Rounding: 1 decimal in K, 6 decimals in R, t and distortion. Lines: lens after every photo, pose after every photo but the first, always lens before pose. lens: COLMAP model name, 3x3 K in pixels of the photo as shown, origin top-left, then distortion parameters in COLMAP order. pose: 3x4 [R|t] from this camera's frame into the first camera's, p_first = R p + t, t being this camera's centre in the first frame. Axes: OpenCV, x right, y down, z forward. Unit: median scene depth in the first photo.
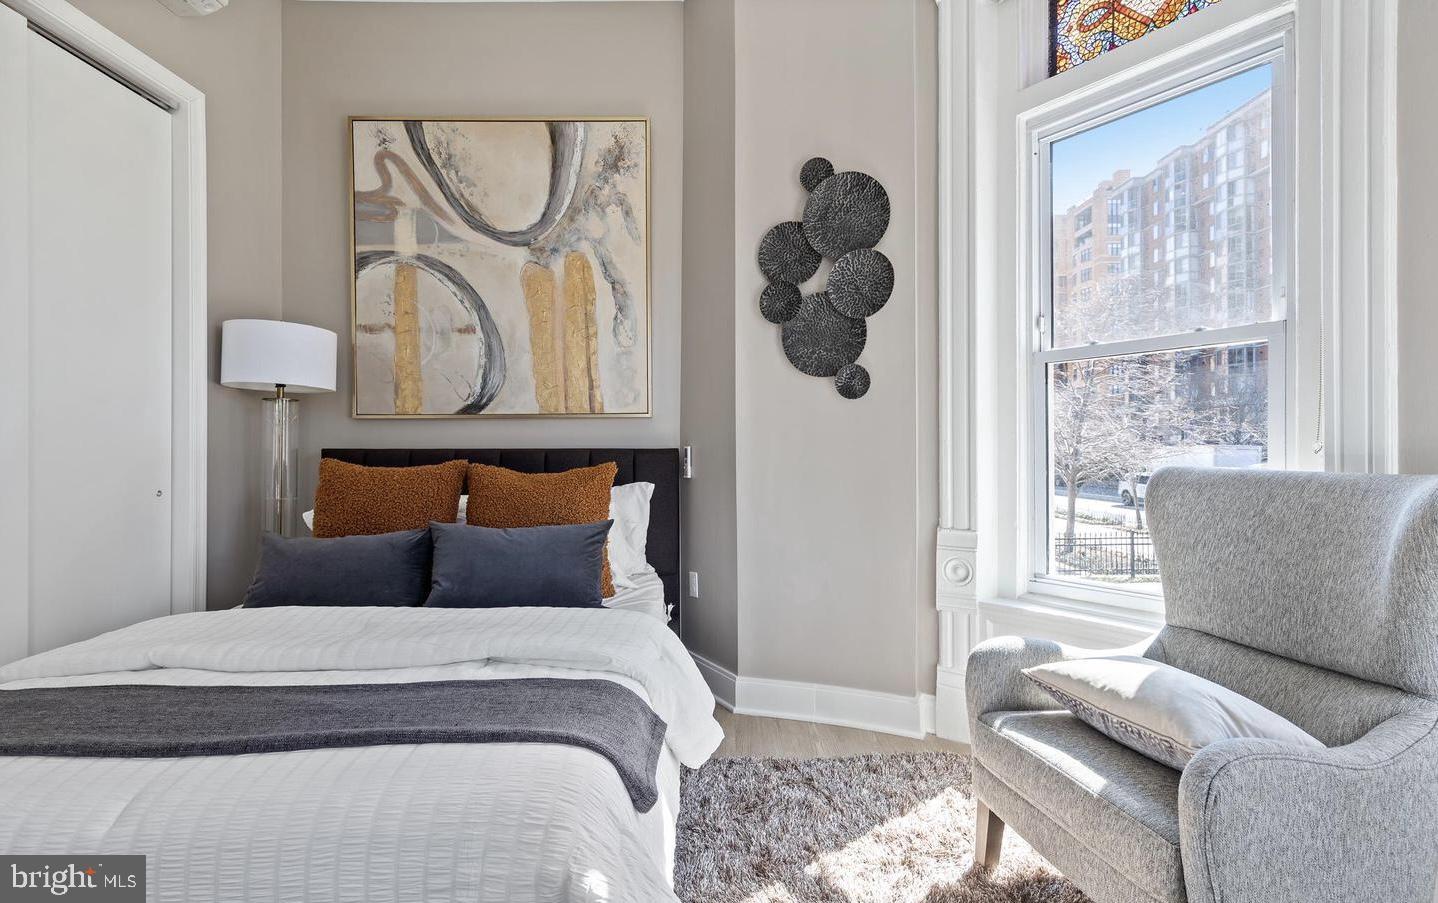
lens RADIAL K [[656.4, 0, 720.7], [0, 656.4, 451.3], [0, 0, 1]] dist [0.004866, 0.001436]
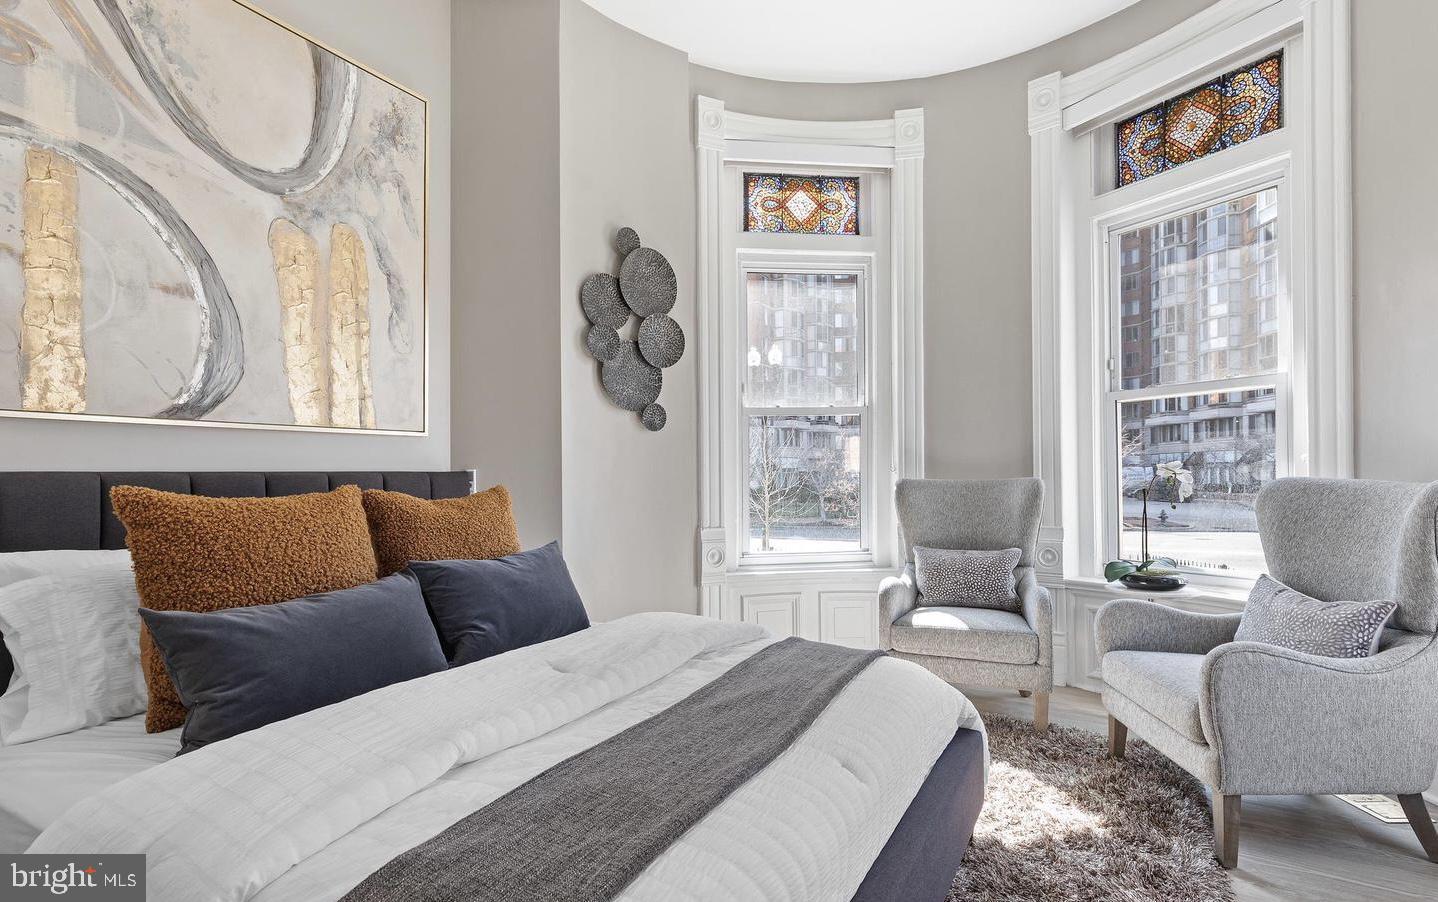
lens RADIAL K [[656.4, 0, 732.2], [0, 656.4, 477.4], [0, 0, 1]] dist [0.004866, 0.001436]
pose [[0.515101, -0.008213, 0.857090, -0.674167], [0.011156, 0.999934, 0.002878, 0.005773], [-0.857057, 0.008079, 0.515159, 0.193366]]
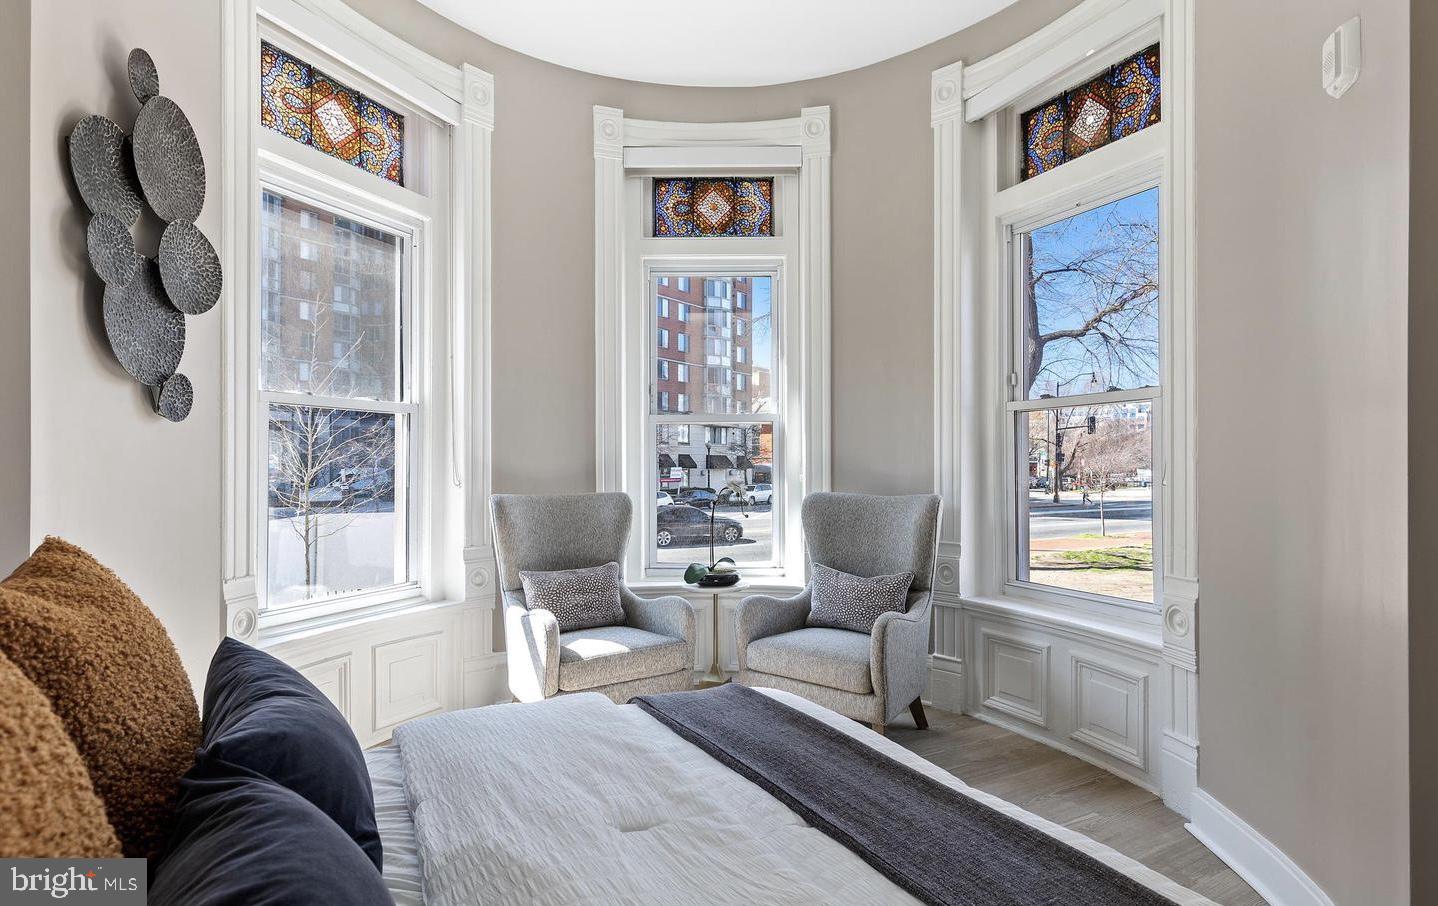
lens RADIAL K [[692.0, 0, 696.4], [0, 692.0, 478.9], [0, 0, 1]] dist [-0.005912, -0.000488]
pose [[-0.436105, -0.010346, 0.899836, -0.615071], [0.002667, 0.999915, 0.012789, -0.021516], [-0.899892, 0.007977, -0.436040, 0.691914]]
